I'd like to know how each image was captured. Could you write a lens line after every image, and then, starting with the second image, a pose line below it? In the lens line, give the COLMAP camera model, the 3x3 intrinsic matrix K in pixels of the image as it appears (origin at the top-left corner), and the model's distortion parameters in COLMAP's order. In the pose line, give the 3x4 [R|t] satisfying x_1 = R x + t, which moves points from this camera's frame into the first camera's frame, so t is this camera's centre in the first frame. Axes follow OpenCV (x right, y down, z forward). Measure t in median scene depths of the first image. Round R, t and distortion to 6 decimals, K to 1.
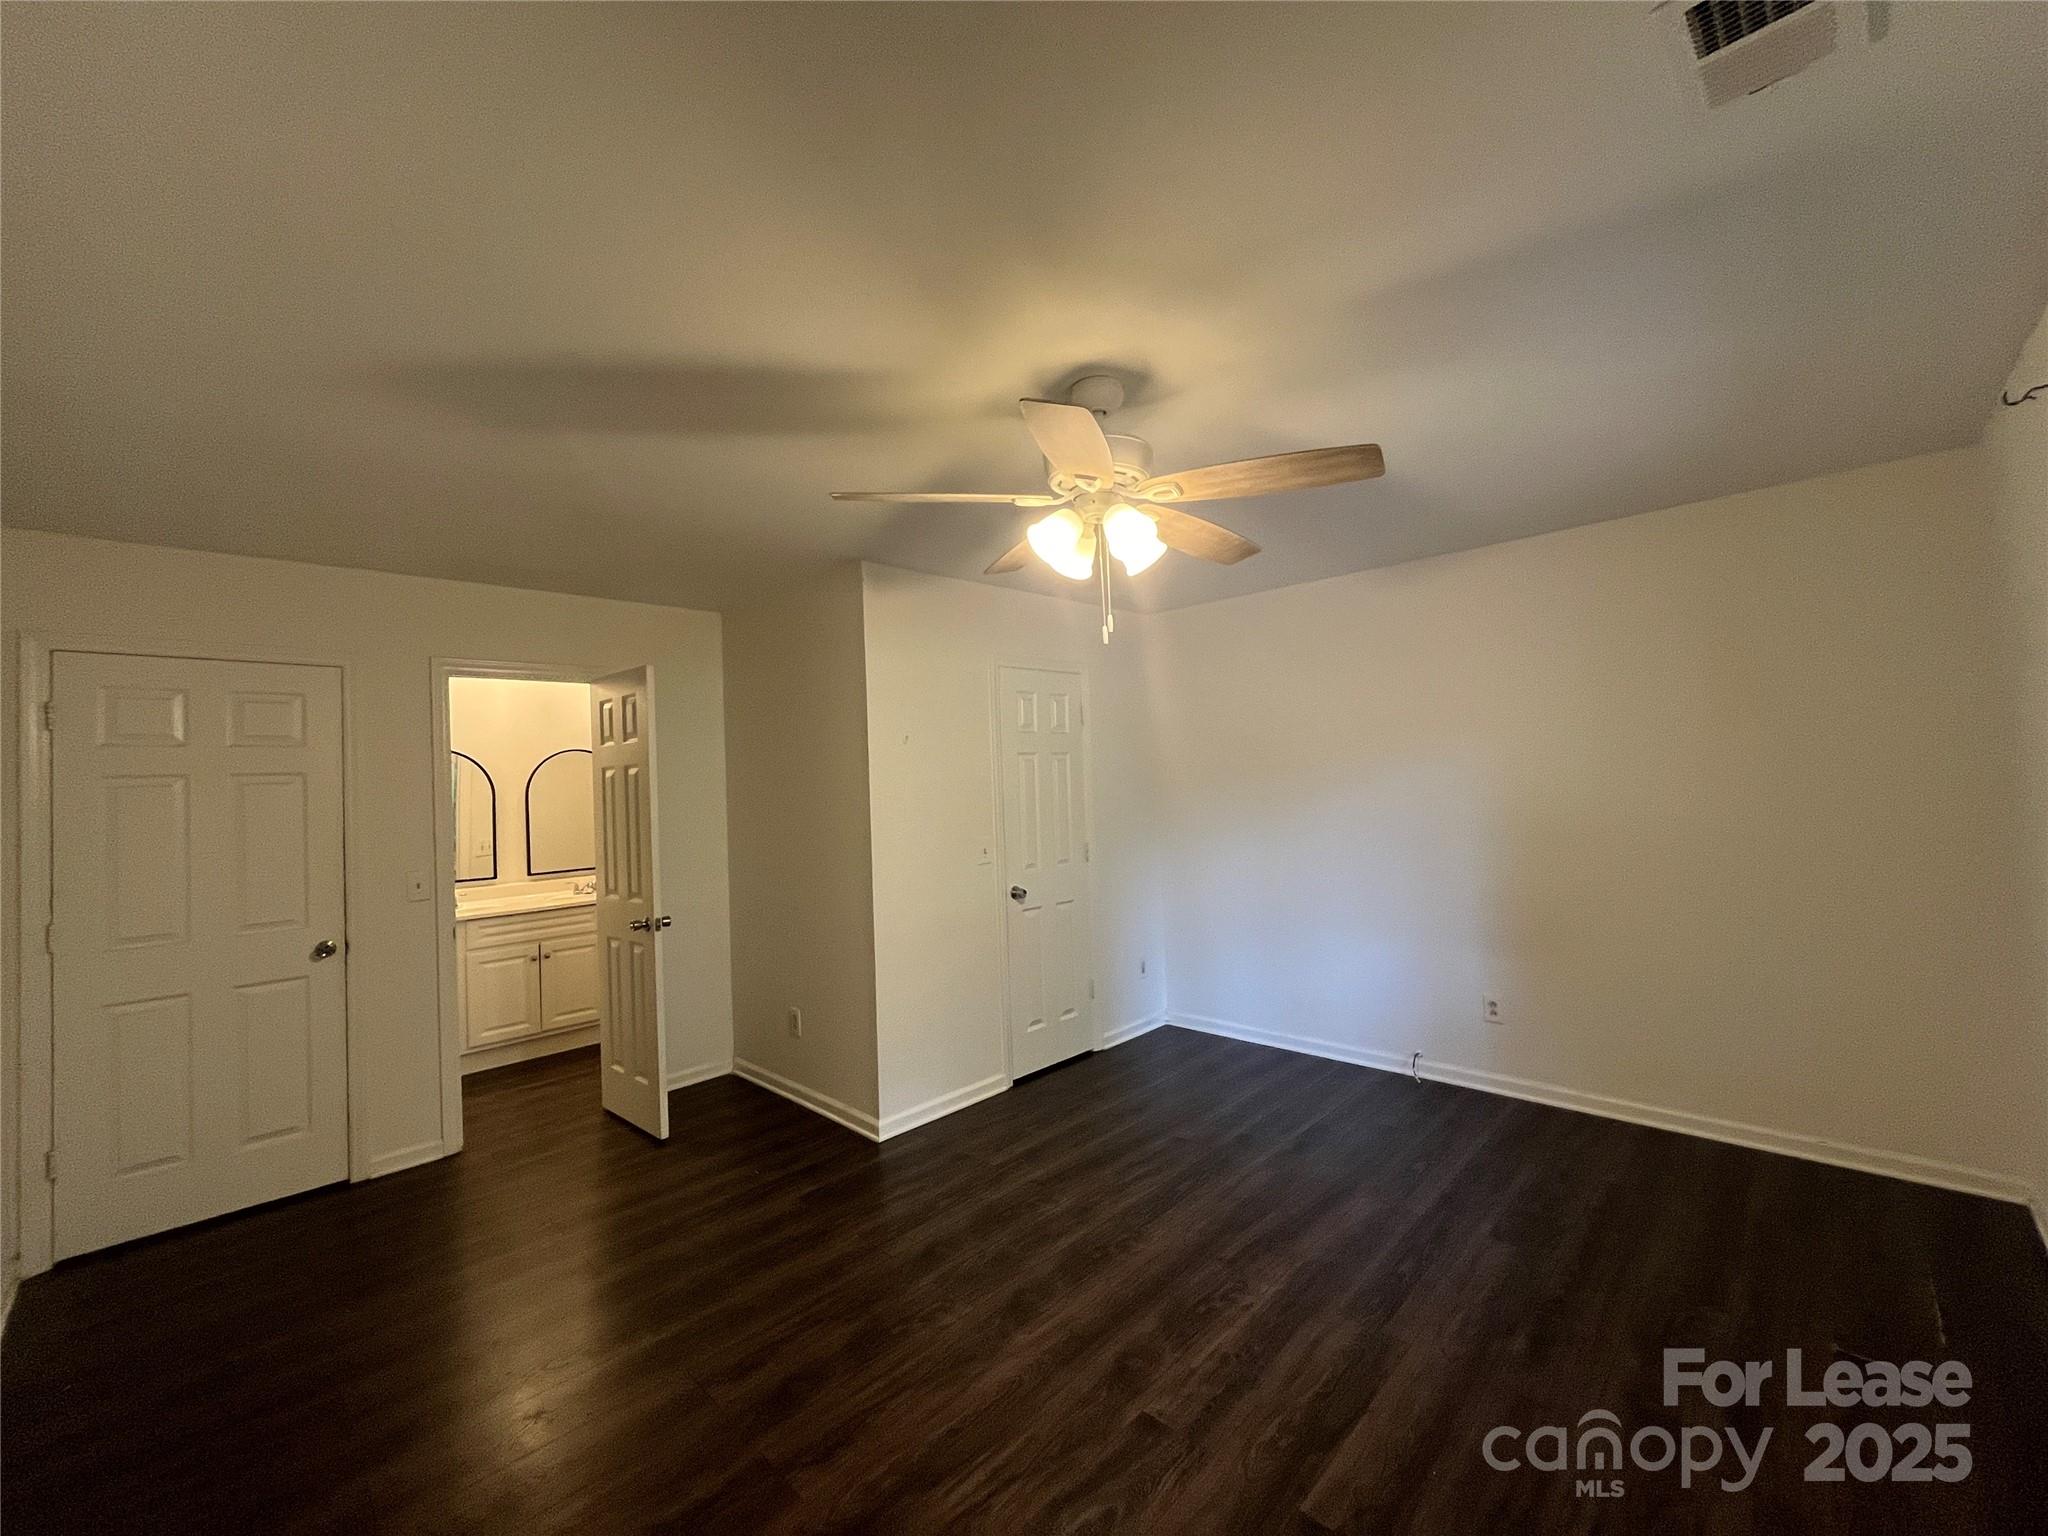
lens RADIAL K [[832.5, 0, 1019.9], [0, 832.5, 761.0], [0, 0, 1]] dist [0.000788, -0.000235]
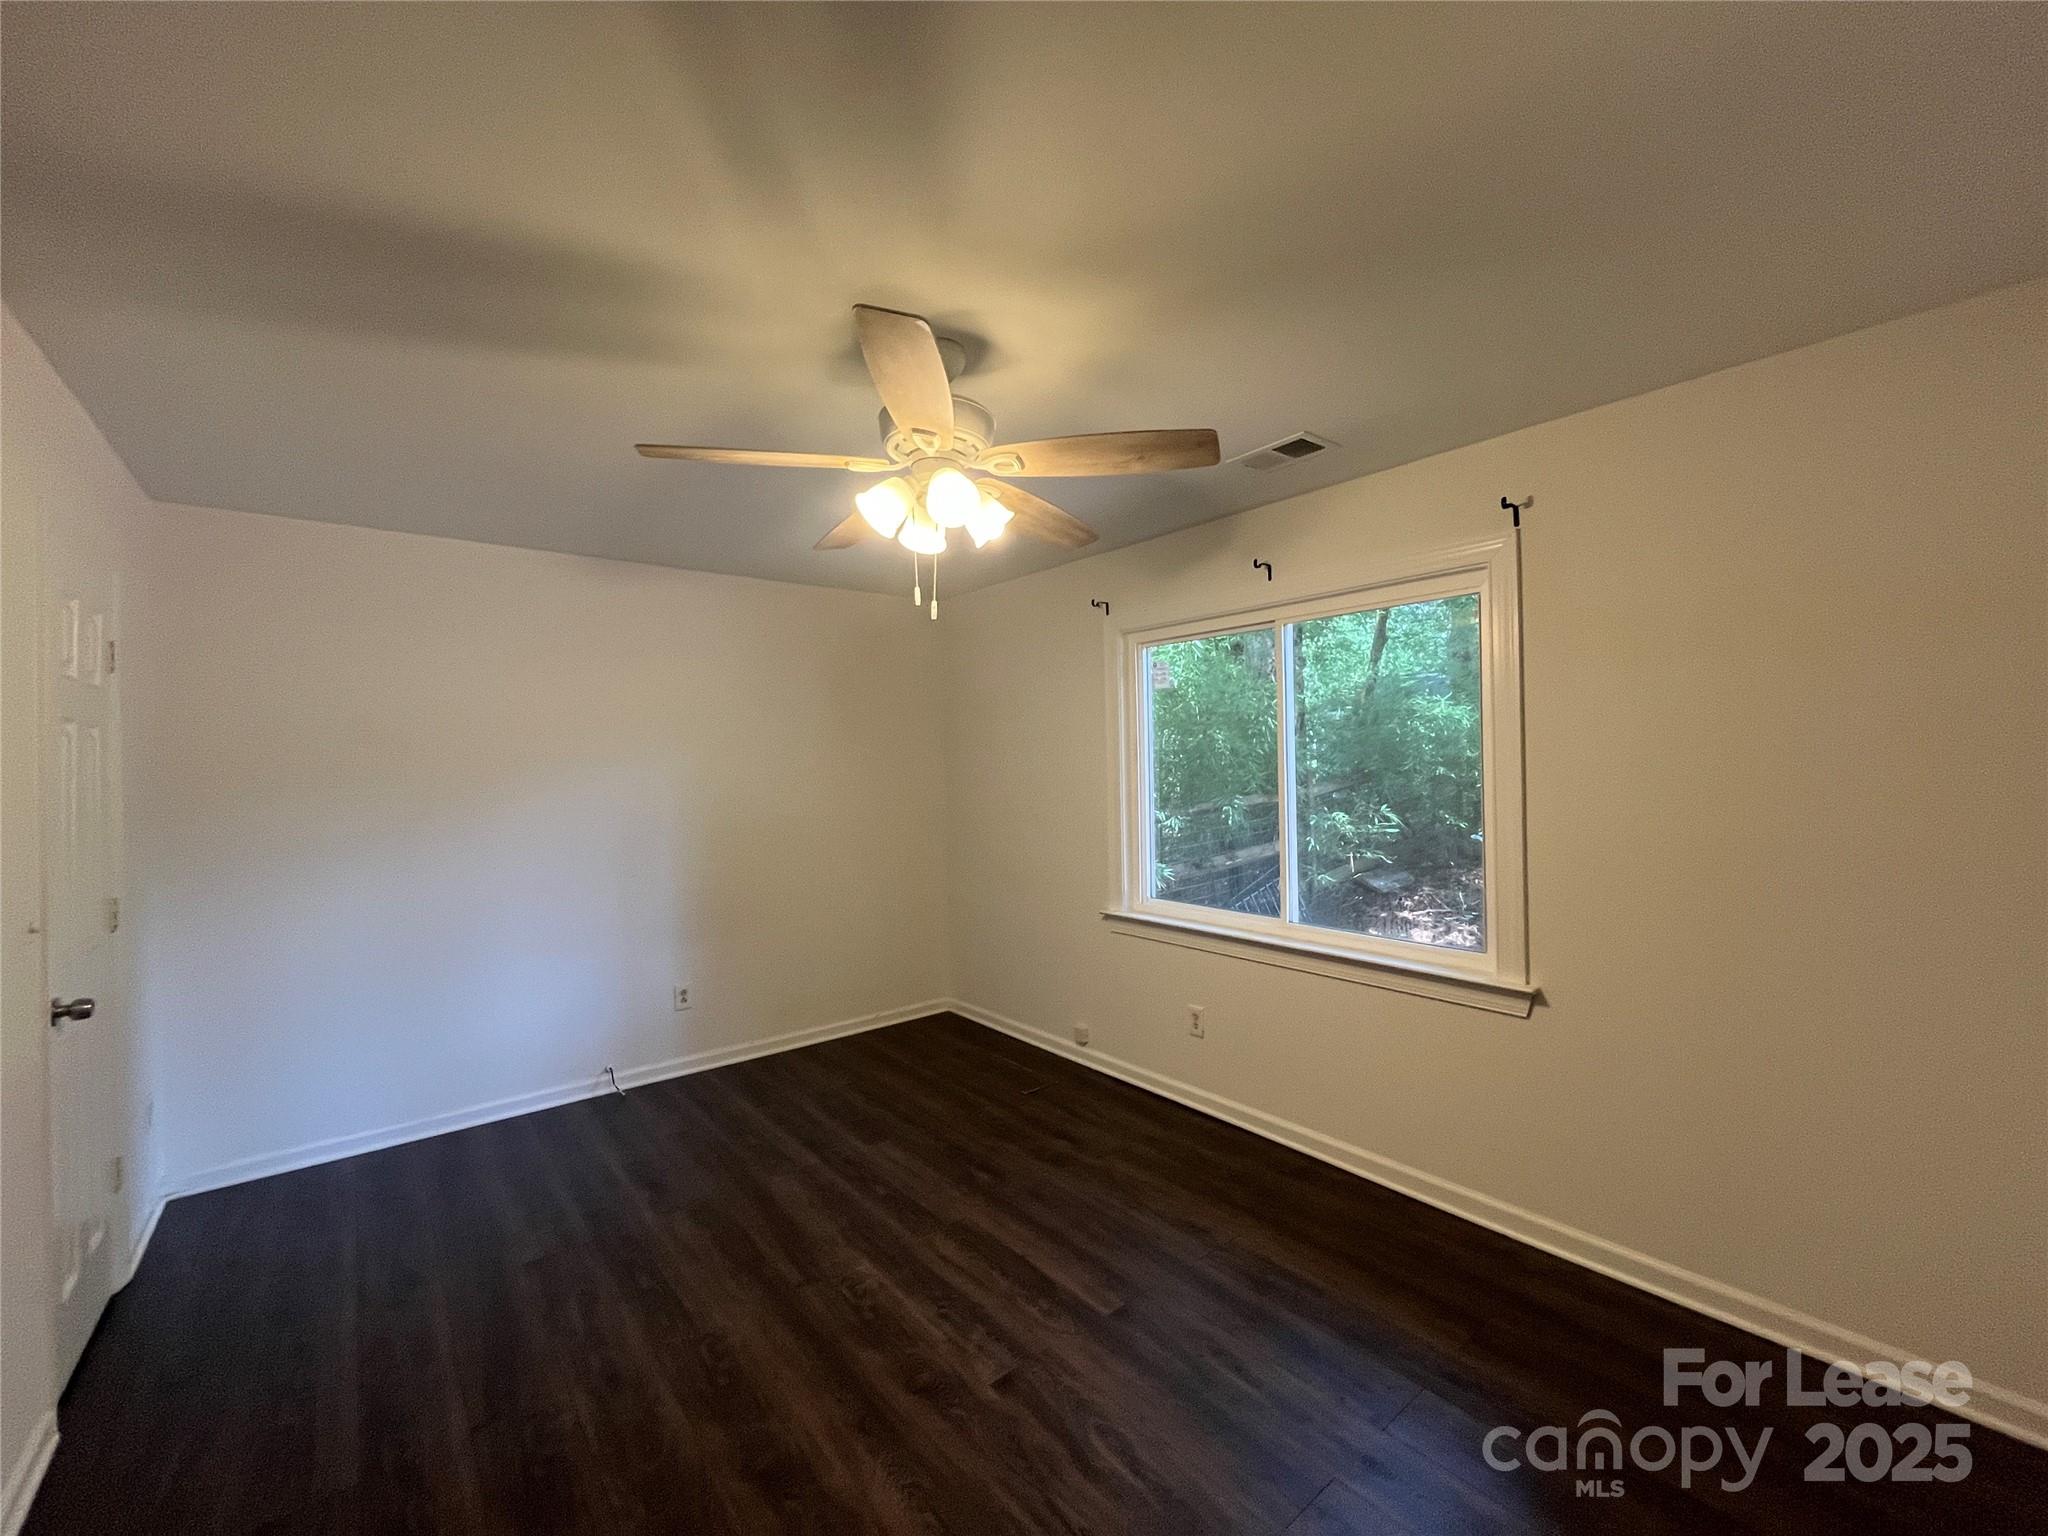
lens RADIAL K [[834.8, 0, 1033.9], [0, 834.8, 777.1], [0, 0, 1]] dist [0.000218, -0.000081]
pose [[0.097633, 0.027276, 0.994849, -0.658010], [-0.007332, 0.999617, -0.026687, 0.062263], [-0.995195, -0.004689, 0.097796, 0.652497]]
